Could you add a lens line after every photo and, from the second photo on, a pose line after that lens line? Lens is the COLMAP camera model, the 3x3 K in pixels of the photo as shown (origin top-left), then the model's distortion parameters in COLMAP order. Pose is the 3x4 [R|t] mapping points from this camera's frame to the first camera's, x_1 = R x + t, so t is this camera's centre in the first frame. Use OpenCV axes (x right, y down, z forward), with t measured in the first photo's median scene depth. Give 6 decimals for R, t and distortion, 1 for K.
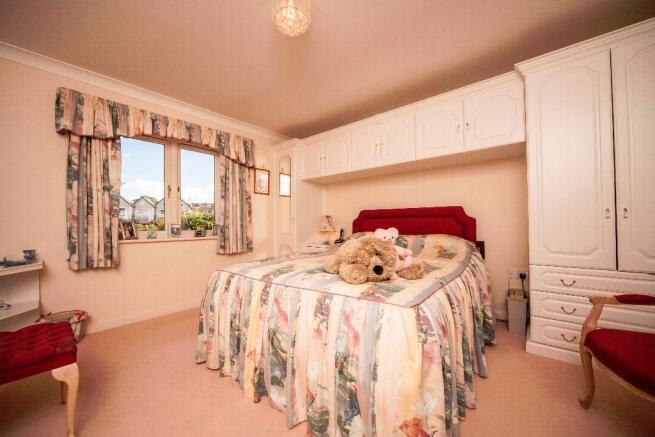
lens RADIAL K [[248.5, 0, 327.5], [0, 248.5, 218.5], [0, 0, 1]] dist [-0.003068, -0.000328]
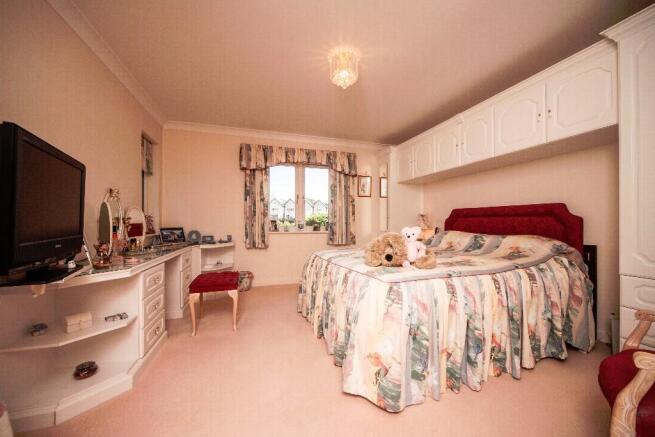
lens RADIAL K [[248.5, 0, 327.5], [0, 248.5, 218.5], [0, 0, 1]] dist [-0.003068, -0.000328]
pose [[0.847605, 0.000815, -0.530628, 0.317160], [0.004270, 0.999956, 0.008357, -0.008040], [0.530611, -0.009349, 0.847564, -0.148996]]
